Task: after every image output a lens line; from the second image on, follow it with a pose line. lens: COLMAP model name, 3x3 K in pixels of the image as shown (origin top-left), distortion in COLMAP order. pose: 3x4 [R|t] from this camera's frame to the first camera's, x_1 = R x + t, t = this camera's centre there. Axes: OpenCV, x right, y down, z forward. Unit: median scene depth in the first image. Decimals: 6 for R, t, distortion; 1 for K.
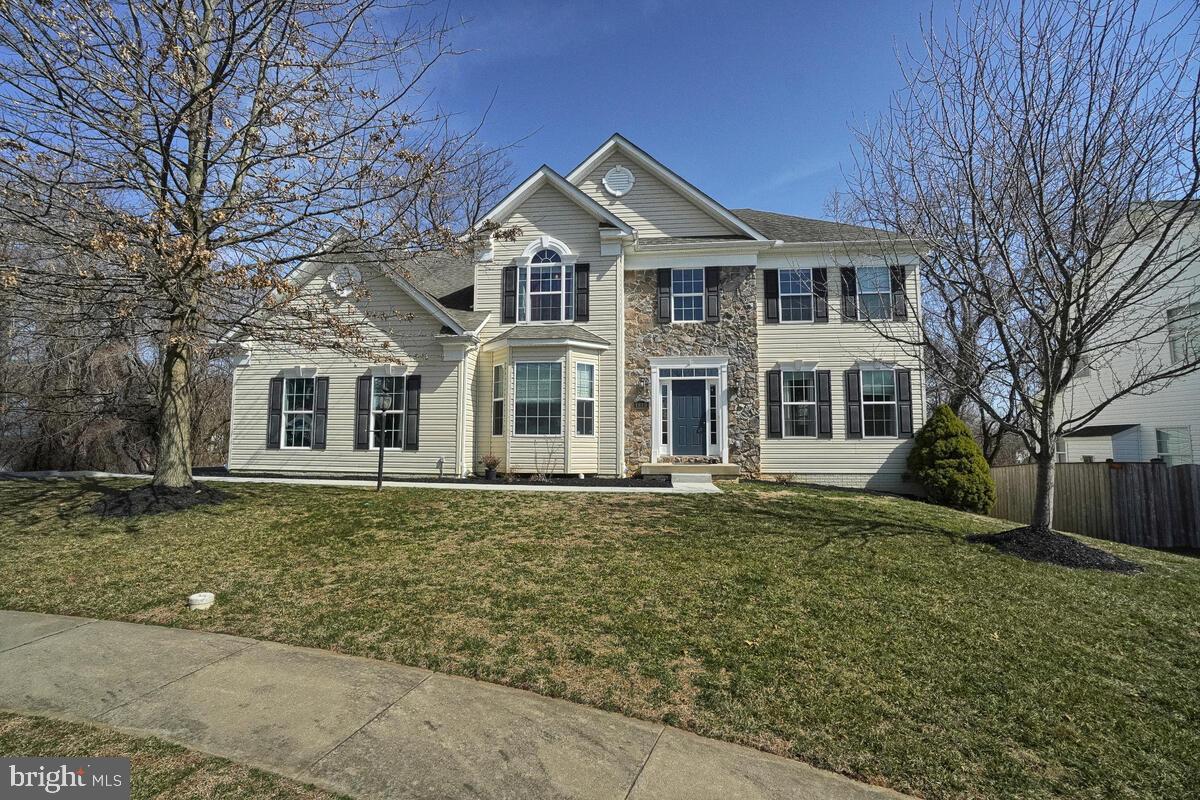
lens RADIAL K [[527.9, 0, 578.8], [0, 527.9, 402.9], [0, 0, 1]] dist [-0.053074, 0.021168]
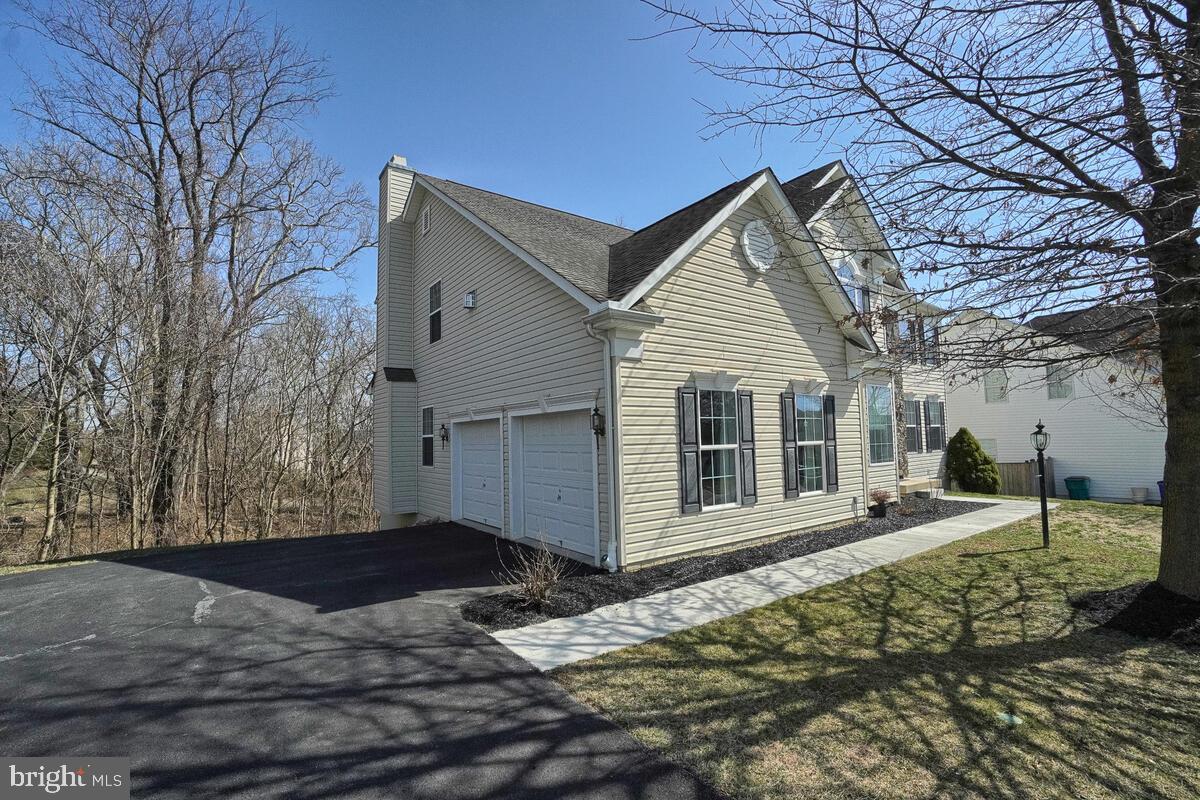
lens RADIAL K [[527.9, 0, 578.8], [0, 527.9, 402.9], [0, 0, 1]] dist [-0.053074, 0.021168]
pose [[0.726663, 0.026381, 0.686488, -1.021025], [-0.029338, 0.999542, -0.007357, -0.023060], [-0.686368, -0.014794, 0.727104, 0.633901]]
